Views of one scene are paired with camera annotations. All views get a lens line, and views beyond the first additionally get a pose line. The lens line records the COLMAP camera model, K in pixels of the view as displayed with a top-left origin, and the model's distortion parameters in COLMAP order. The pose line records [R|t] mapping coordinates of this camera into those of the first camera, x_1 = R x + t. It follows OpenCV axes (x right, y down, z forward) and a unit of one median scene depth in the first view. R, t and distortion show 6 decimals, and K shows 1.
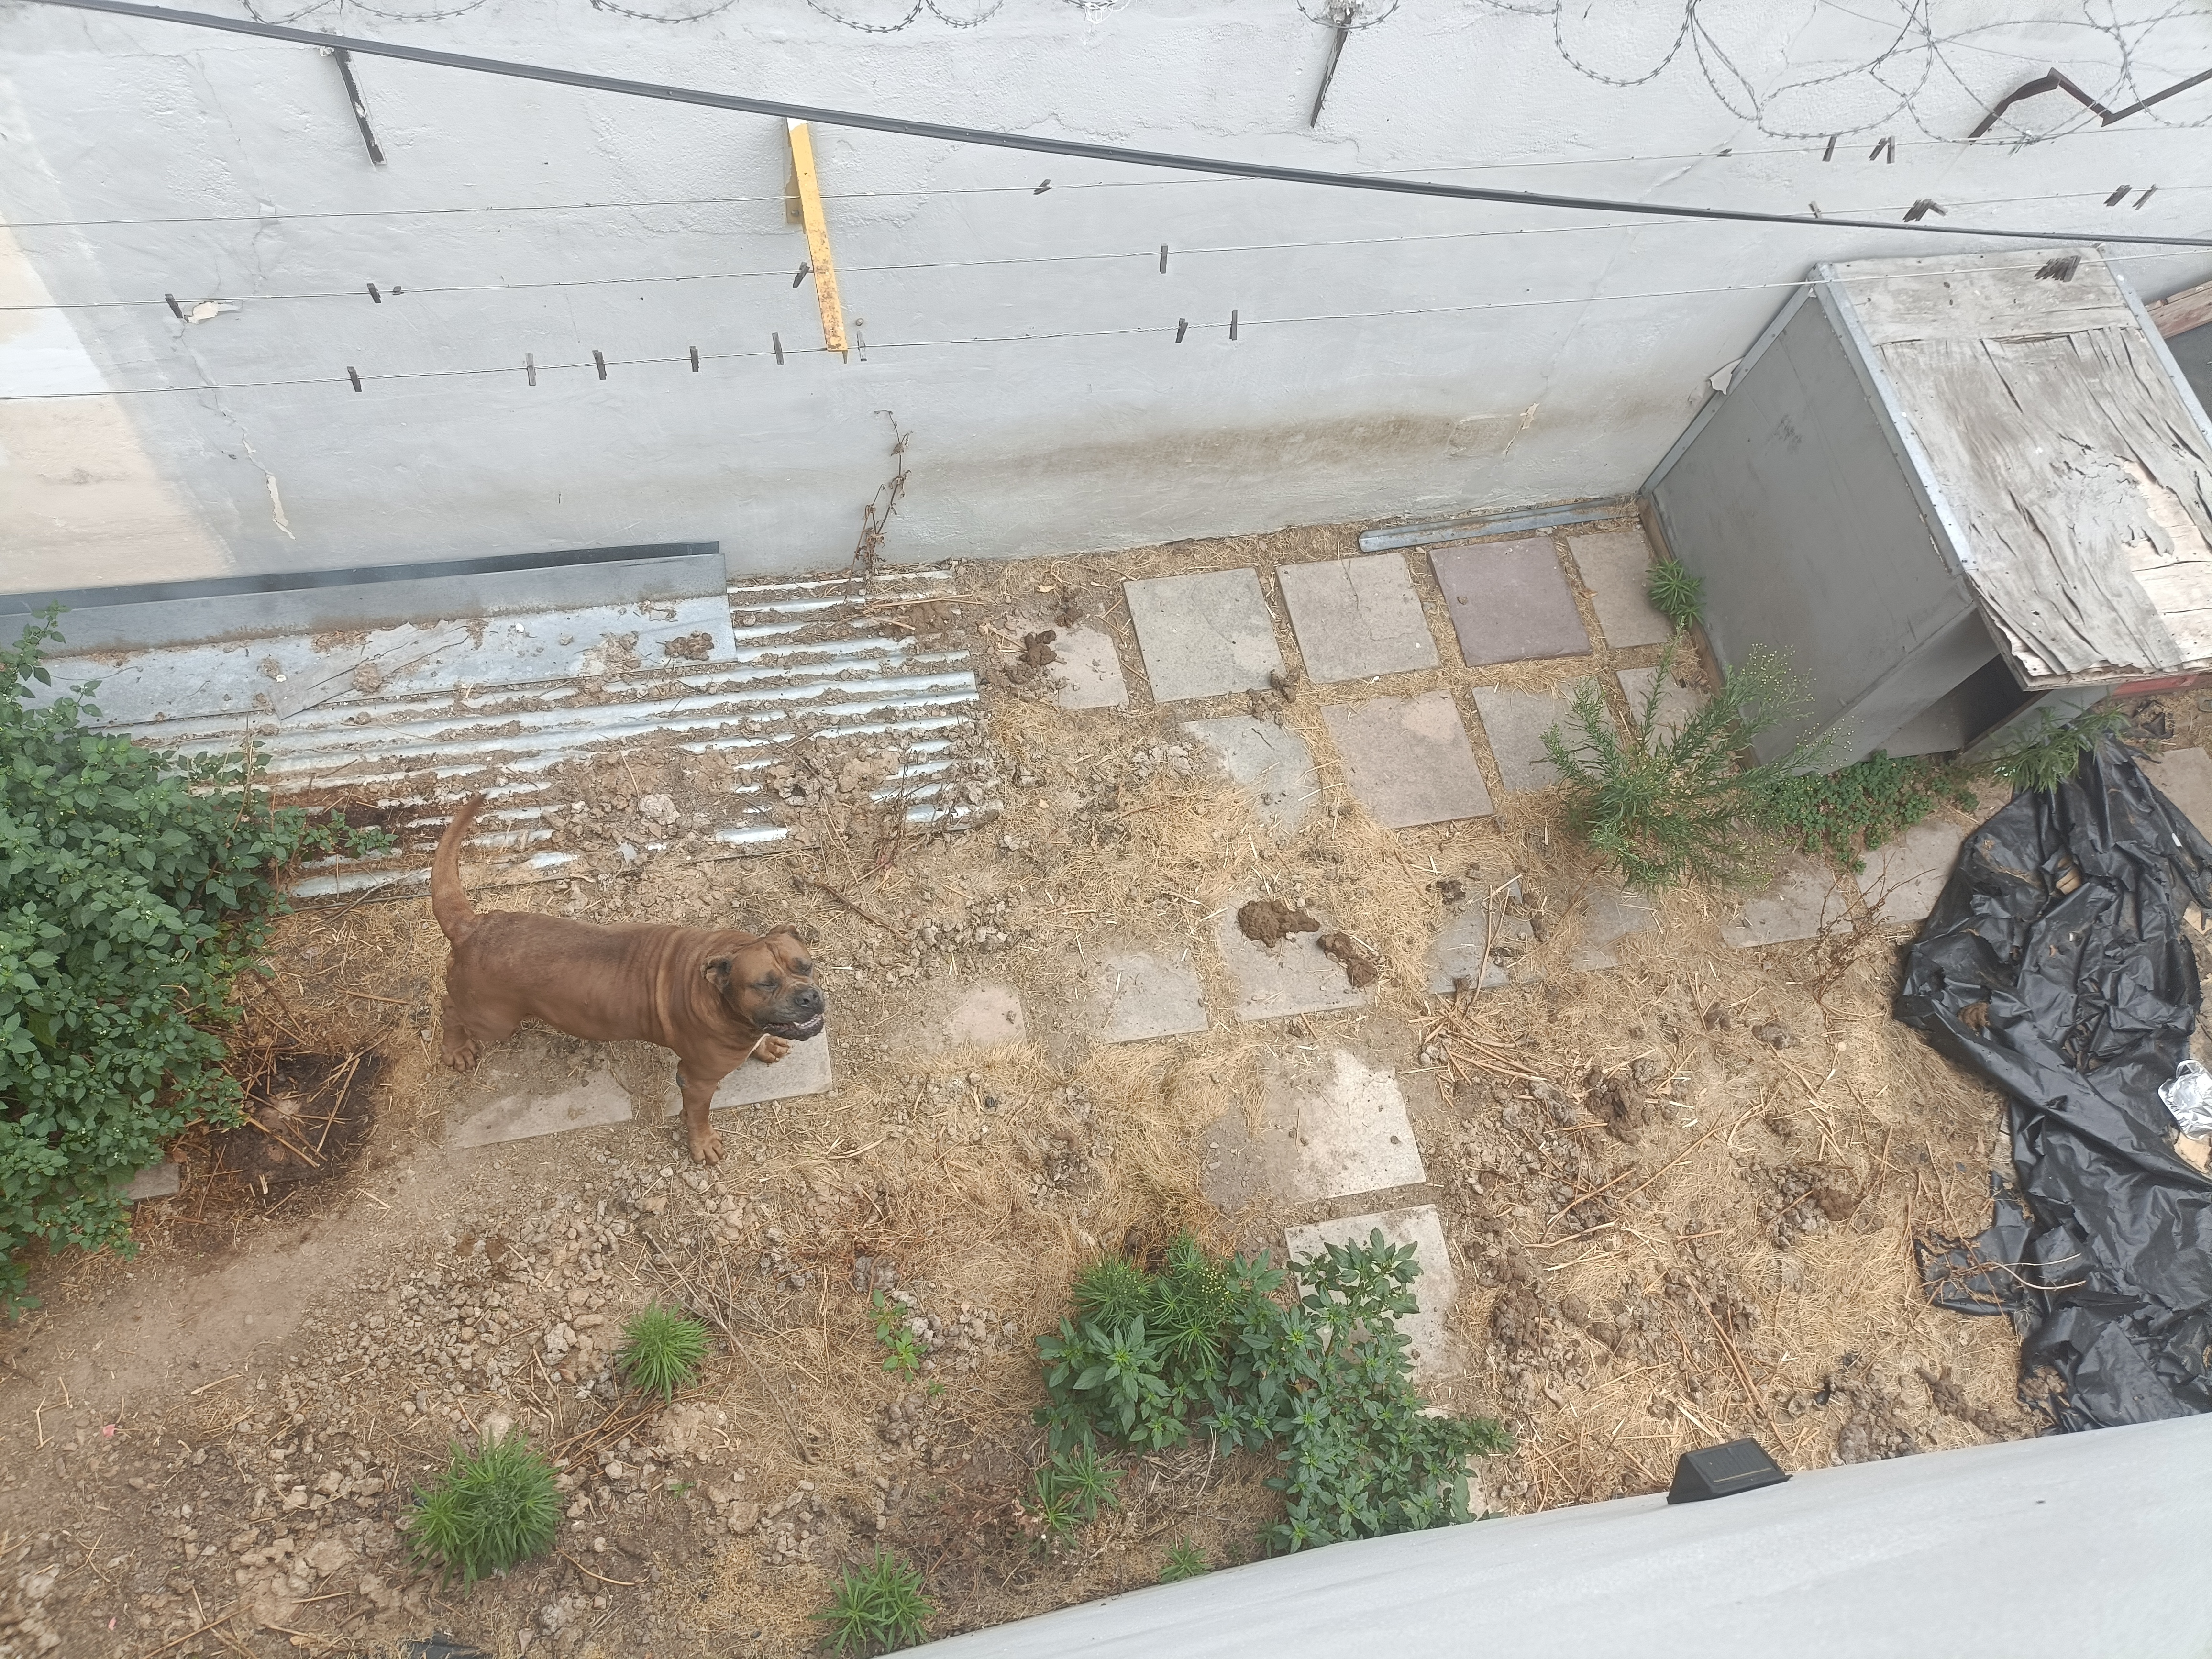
lens RADIAL K [[1642.4, 0, 1082.4], [0, 1642.4, 838.4], [0, 0, 1]] dist [0.040578, -0.028303]
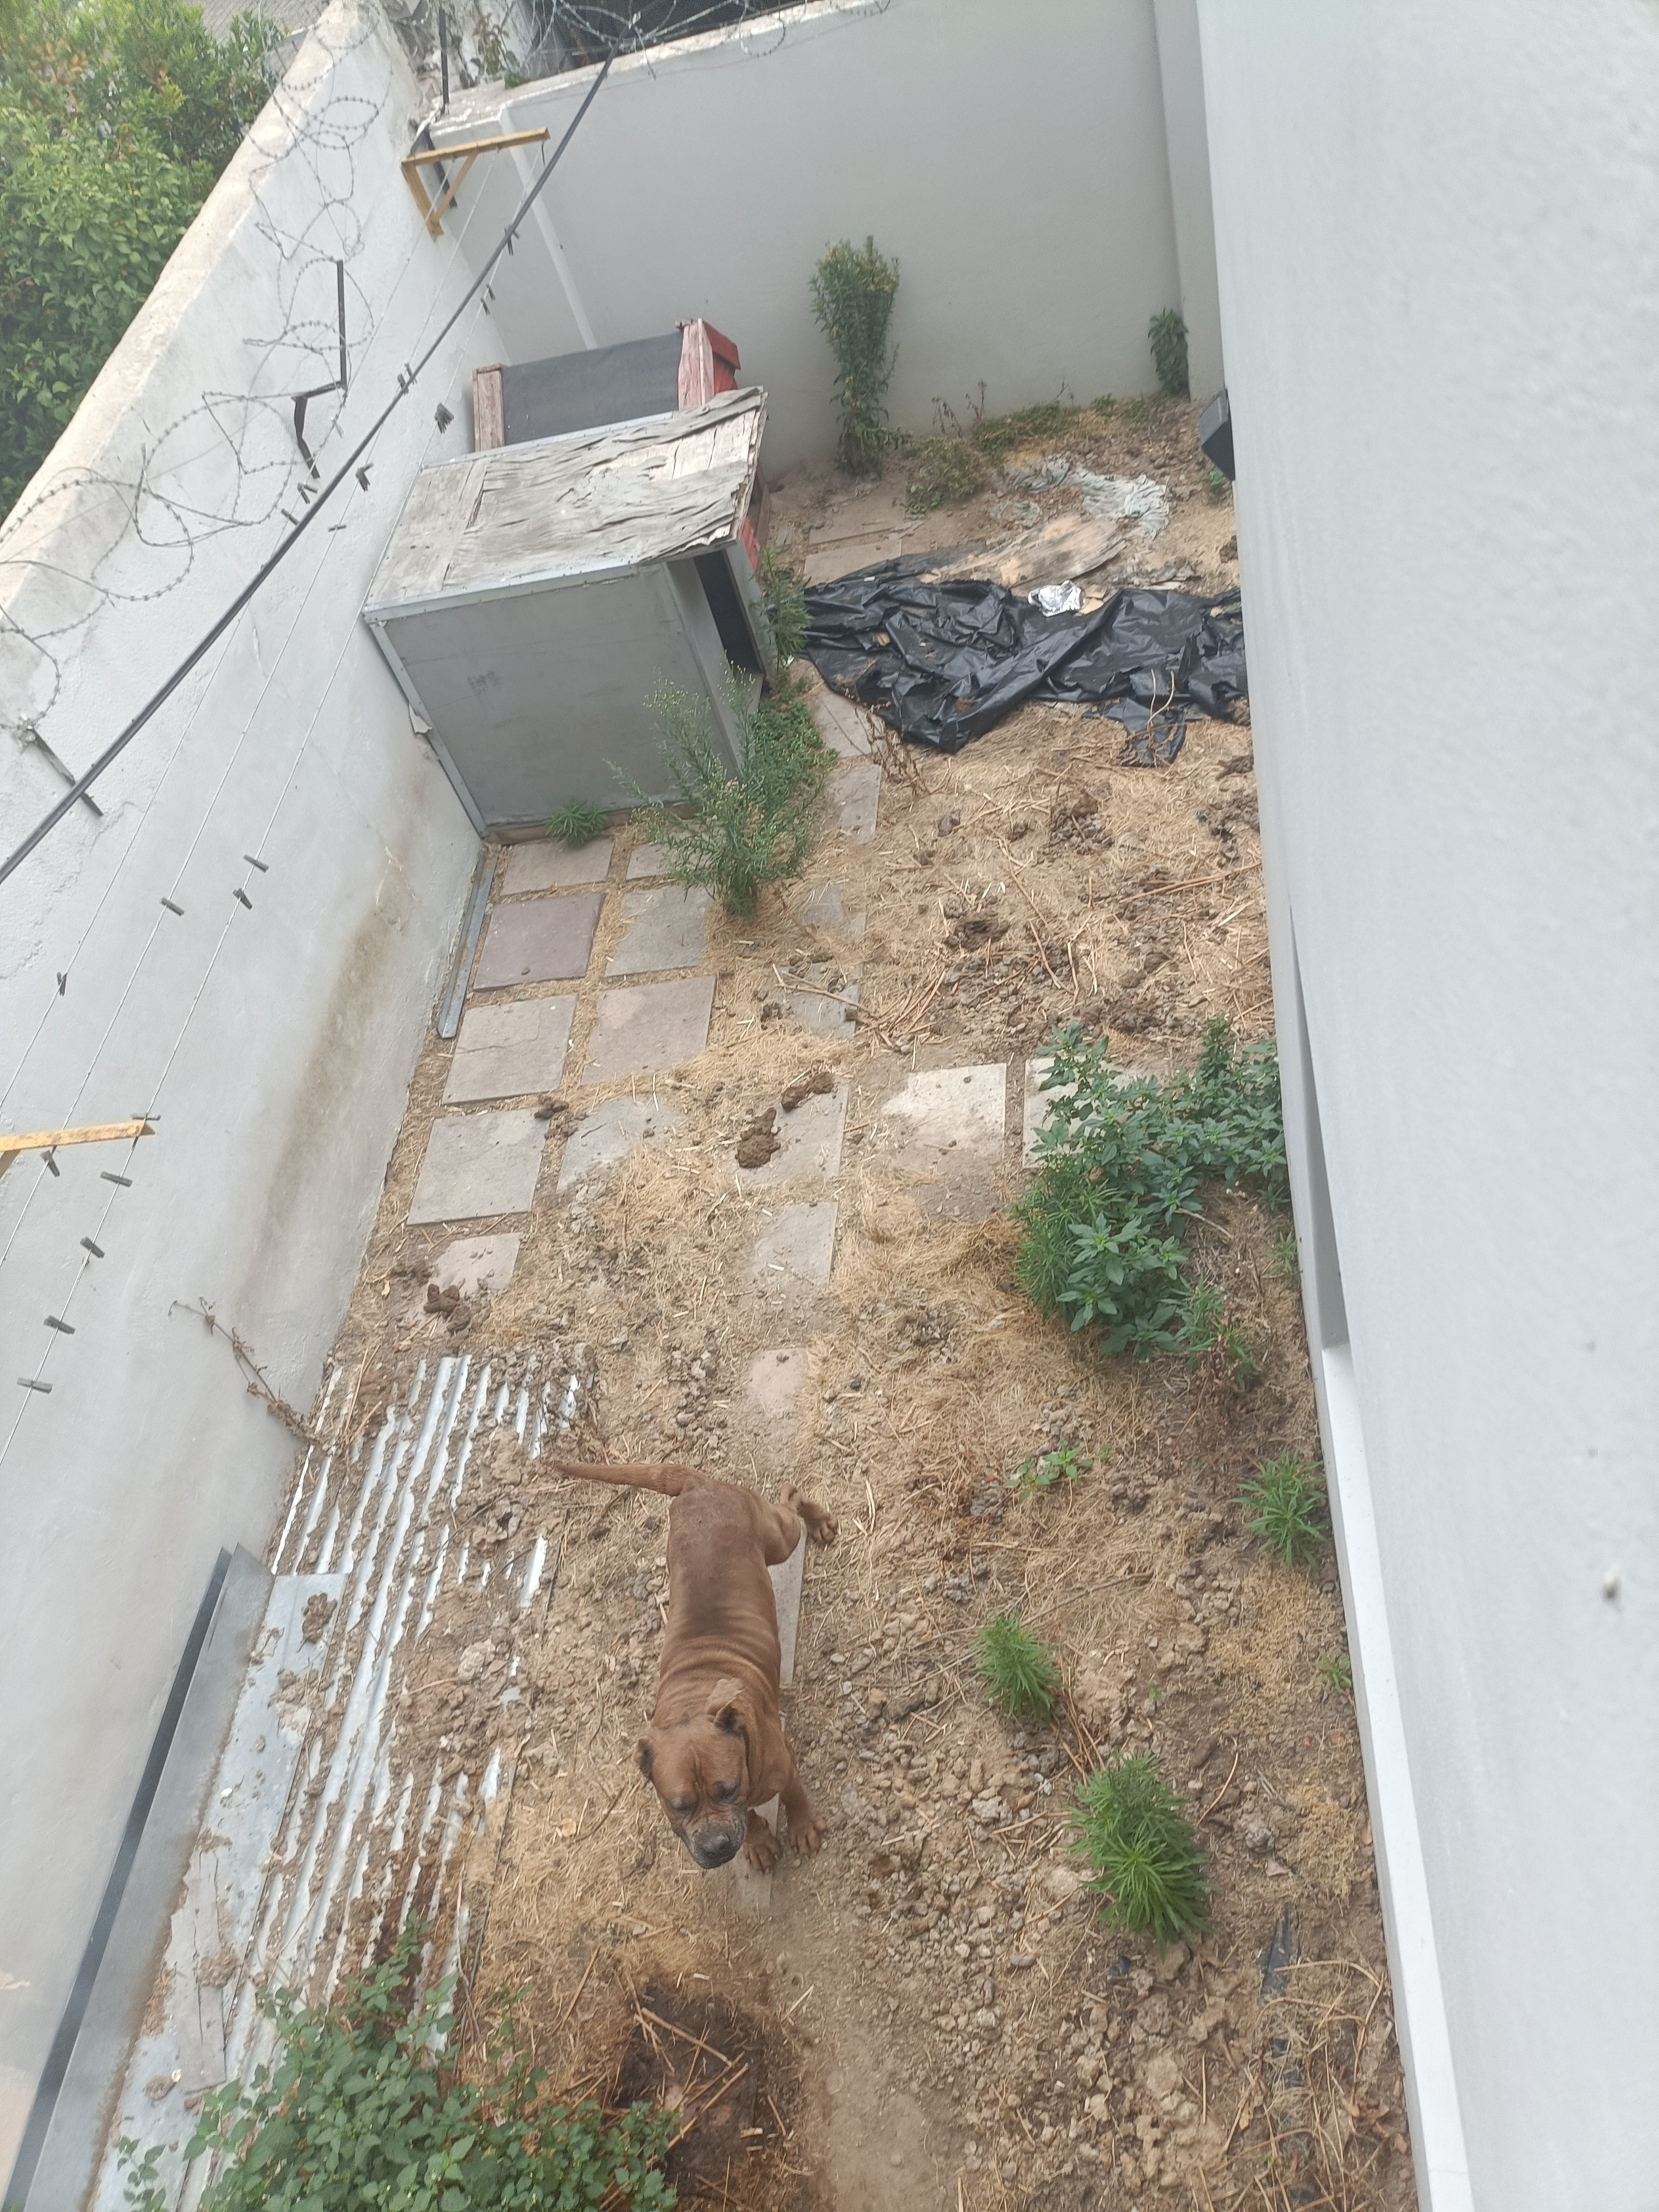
lens RADIAL K [[1642.4, 0, 846.2], [0, 1642.4, 1089.1], [0, 0, 1]] dist [0.040578, -0.028303]
pose [[0.234439, -0.868738, 0.436271, -0.330247], [0.962028, 0.271859, 0.024382, 0.072988], [-0.139786, 0.413989, 0.899485, -0.020860]]
